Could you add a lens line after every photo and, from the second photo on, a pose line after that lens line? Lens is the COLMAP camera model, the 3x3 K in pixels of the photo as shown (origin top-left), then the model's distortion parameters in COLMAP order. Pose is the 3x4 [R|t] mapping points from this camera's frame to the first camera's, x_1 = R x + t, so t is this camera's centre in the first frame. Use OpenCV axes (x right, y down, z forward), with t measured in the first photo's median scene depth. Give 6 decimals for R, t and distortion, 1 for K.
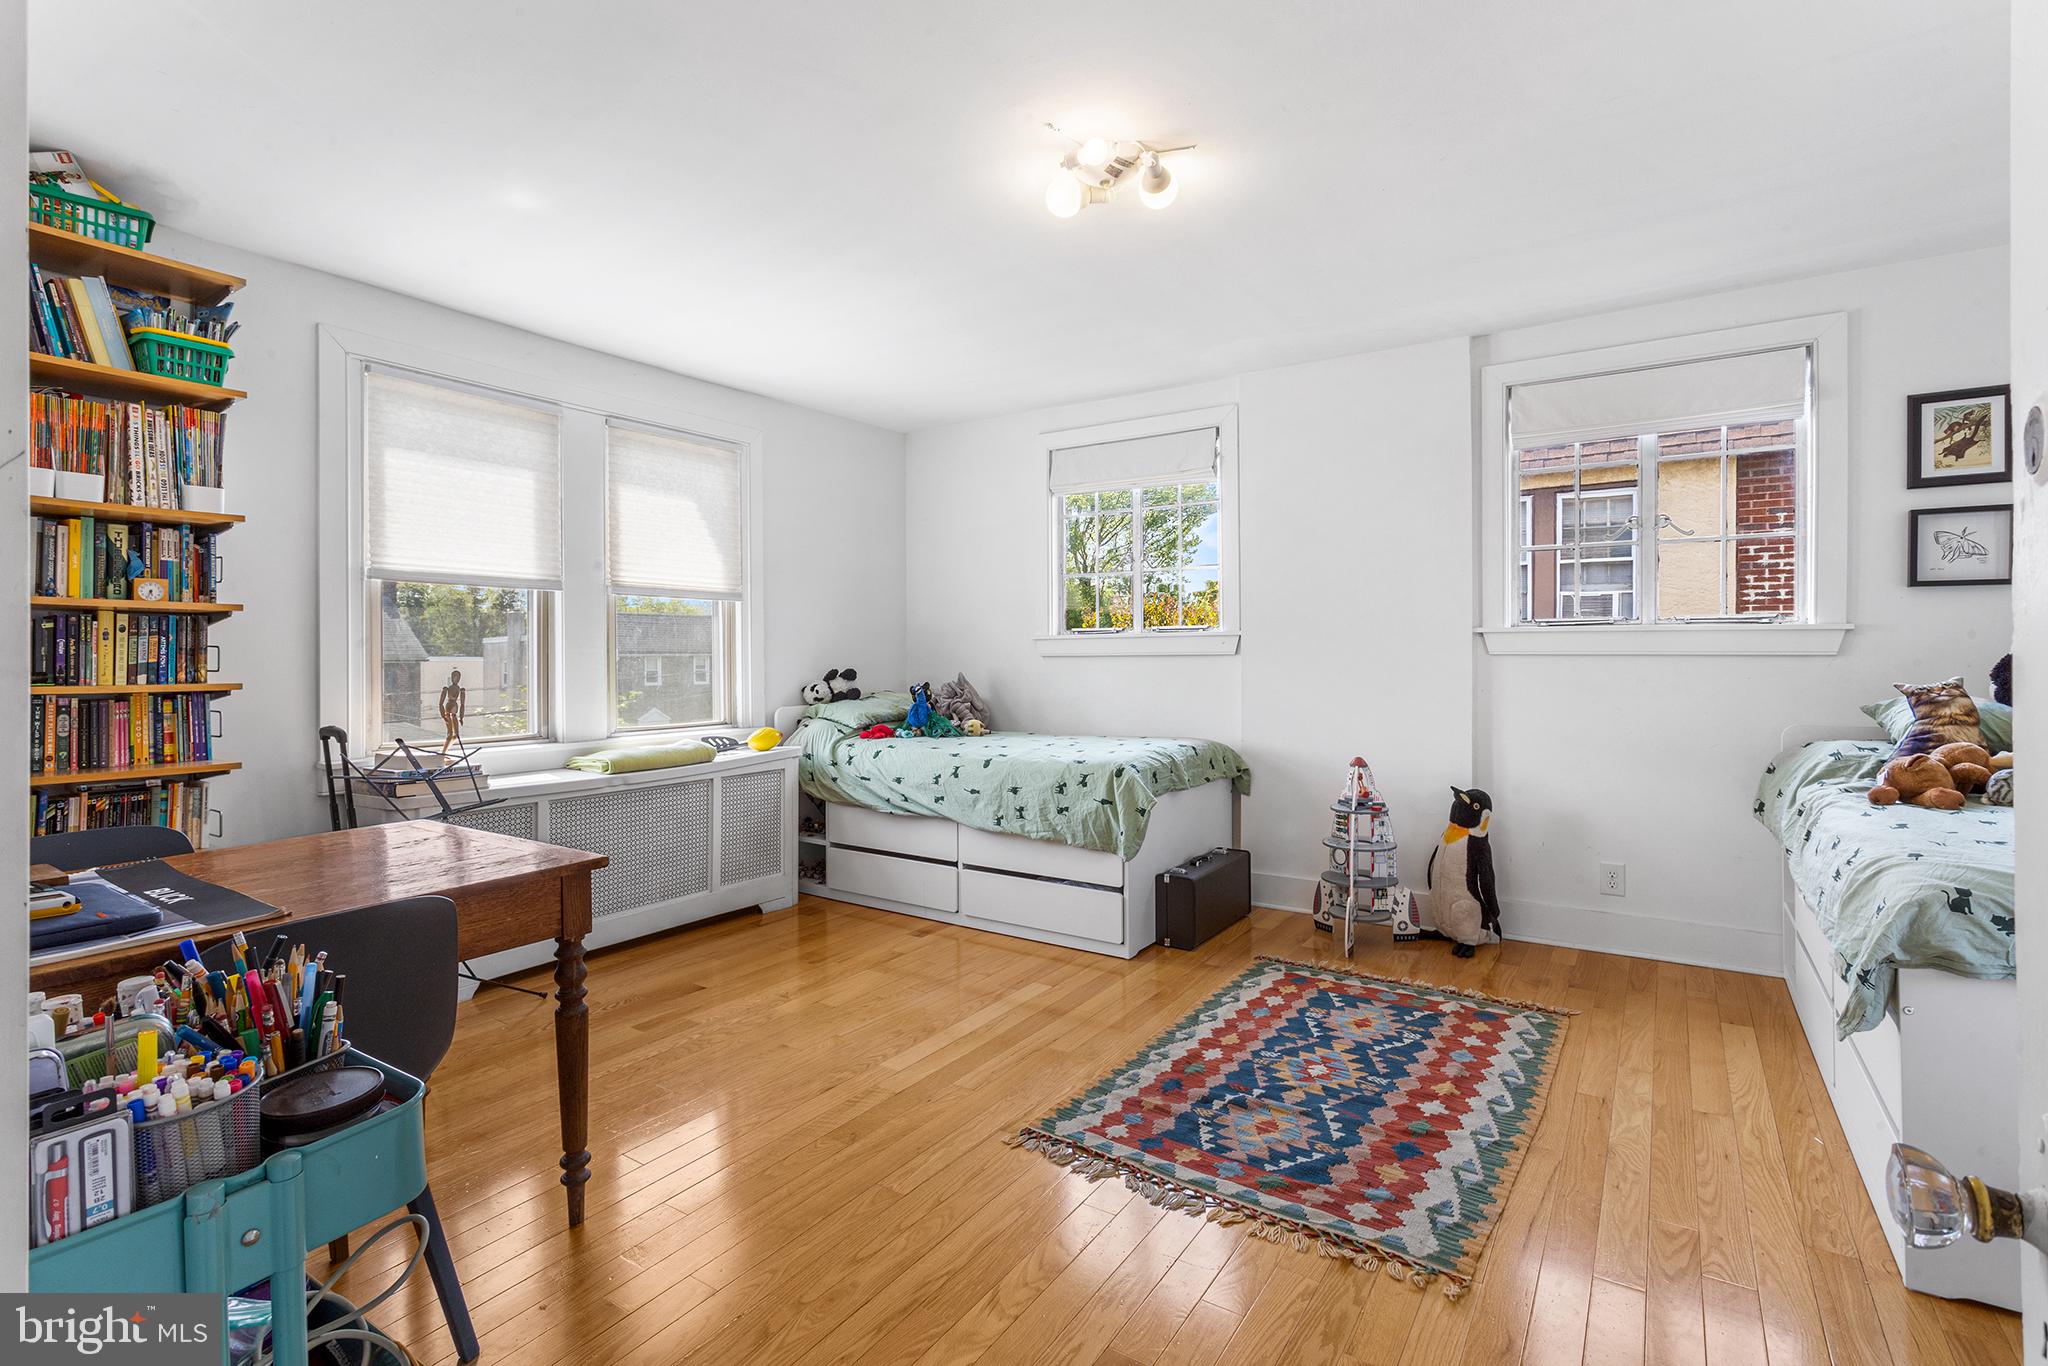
lens RADIAL K [[978.5, 0, 999.7], [0, 978.5, 655.3], [0, 0, 1]] dist [0.002170, 0.000478]
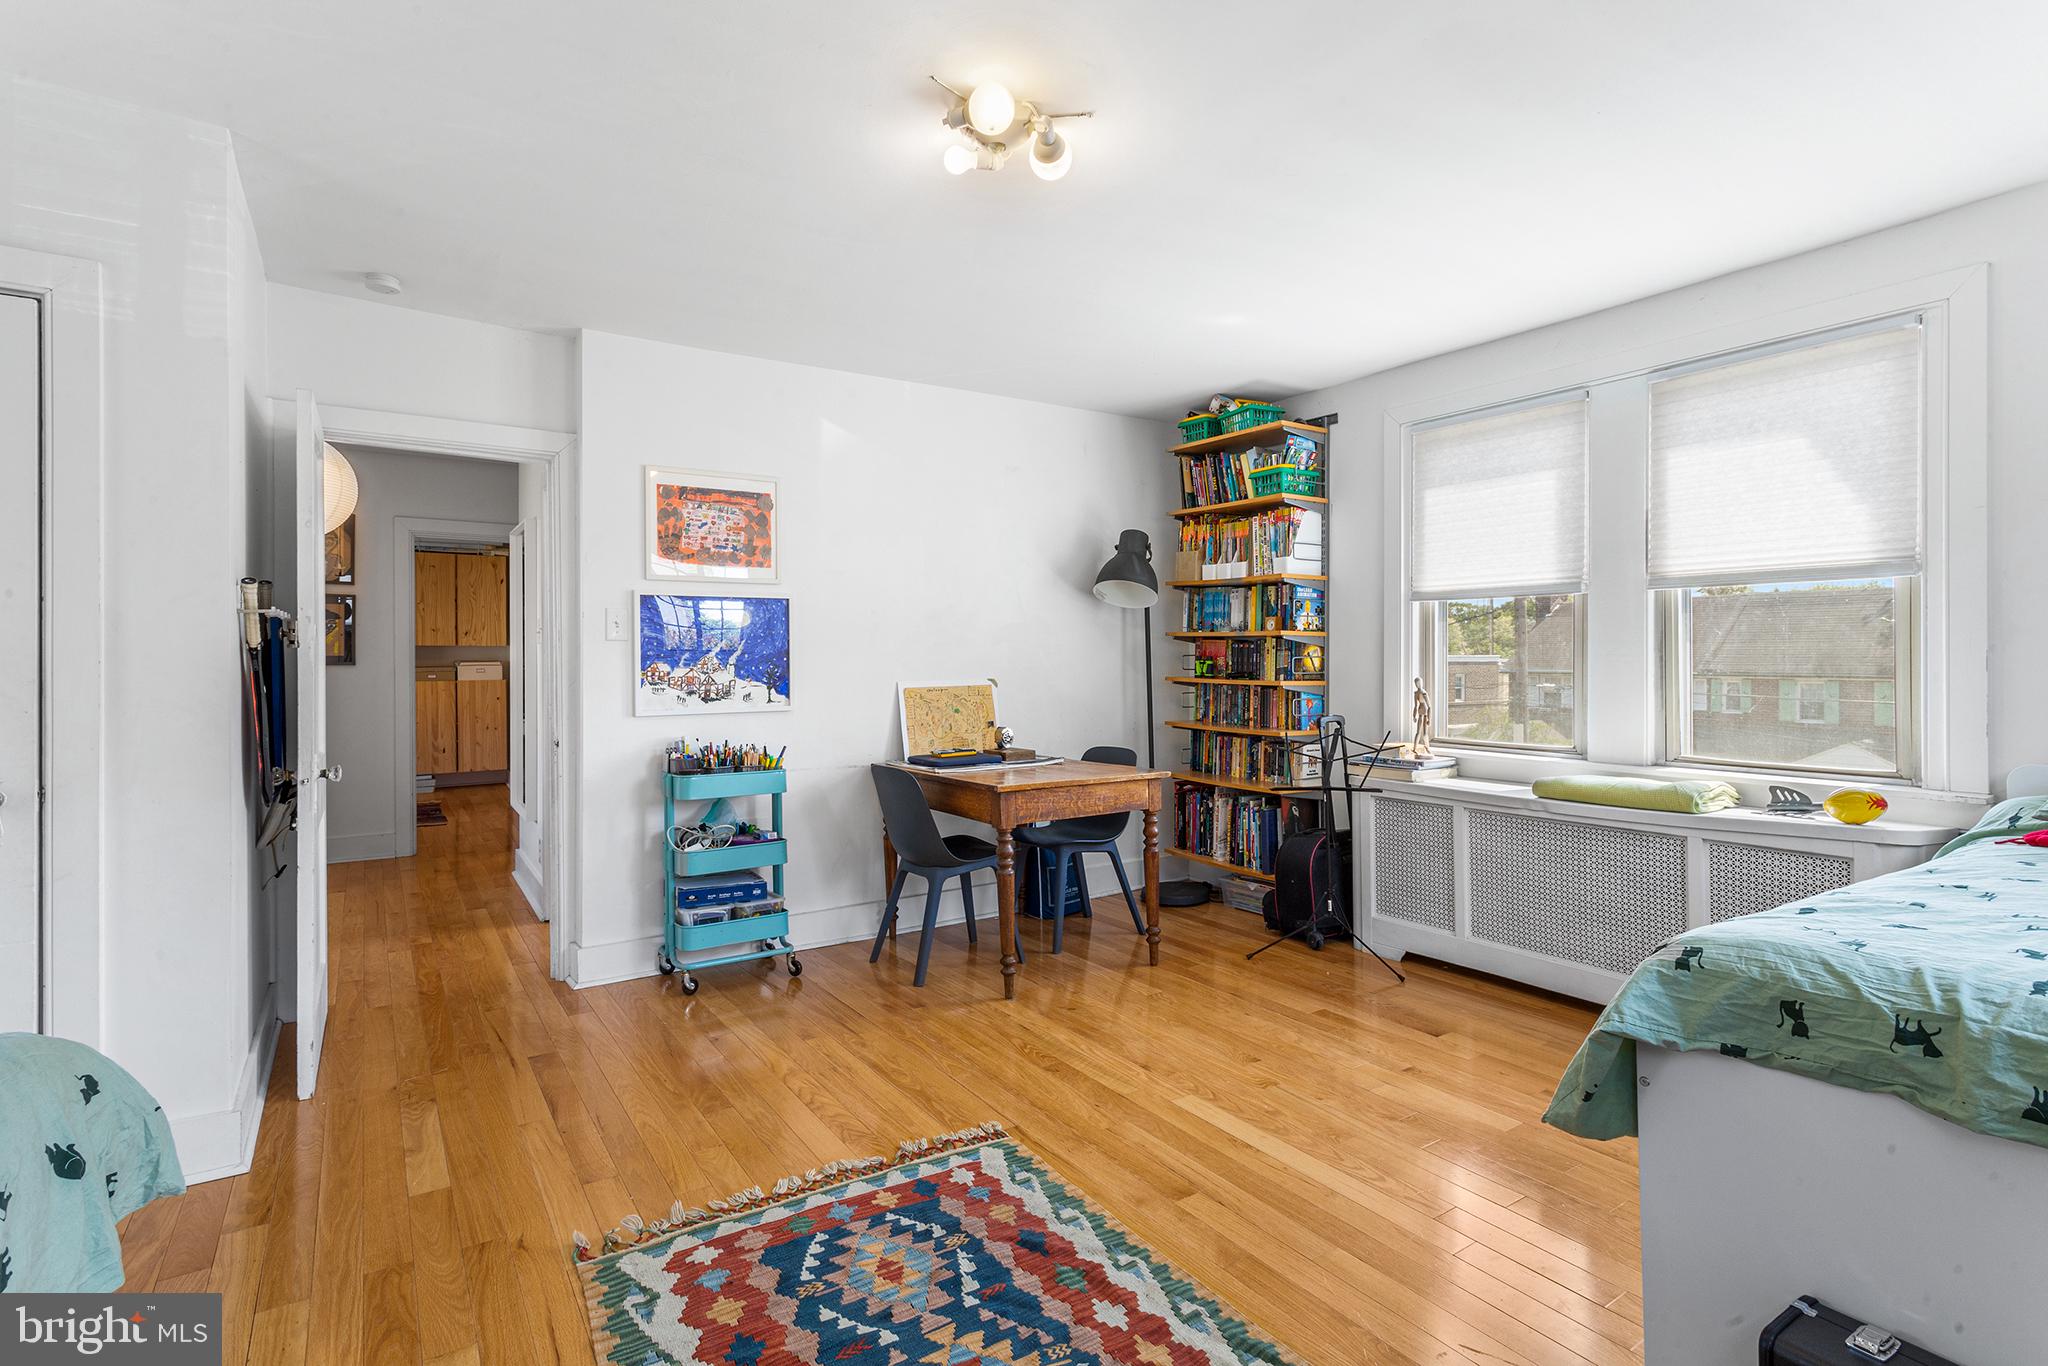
lens RADIAL K [[978.5, 0, 999.7], [0, 978.5, 655.3], [0, 0, 1]] dist [0.002170, 0.000478]
pose [[-0.387410, 0.002243, -0.921905, 0.905073], [0.005994, 0.999982, -0.000086, -0.016923], [0.921888, -0.005559, -0.387416, 1.298180]]
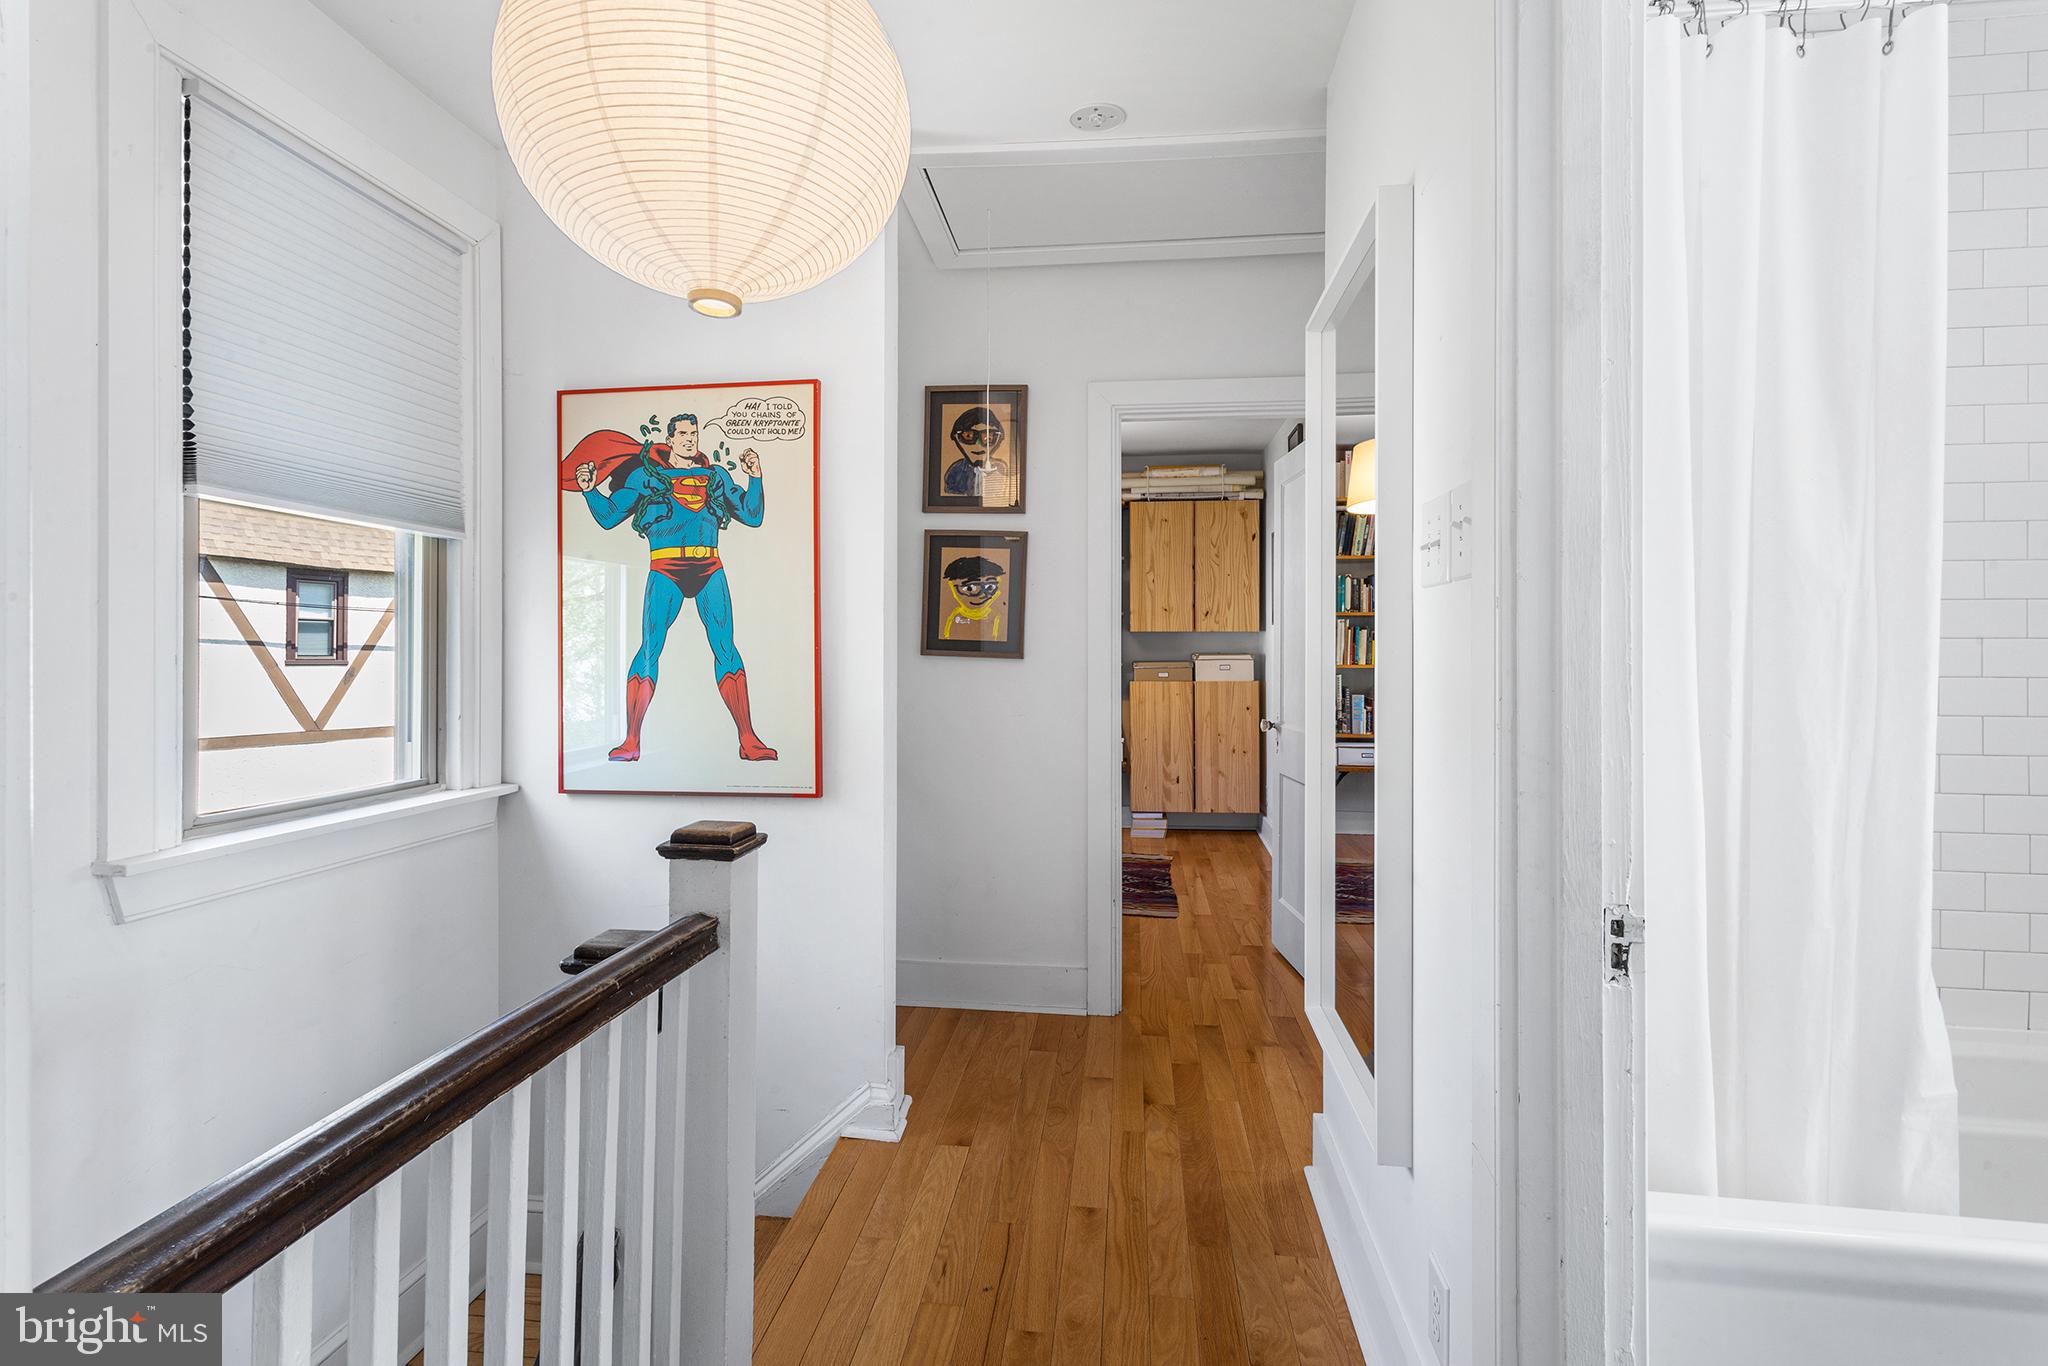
lens RADIAL K [[978.5, 0, 999.7], [0, 978.5, 655.3], [0, 0, 1]] dist [0.002170, 0.000478]
pose [[-0.894774, 0.000067, -0.446520, 0.646167], [-0.000894, 0.999998, 0.001943, -0.014466], [0.446519, 0.002137, -0.894772, 0.977315]]
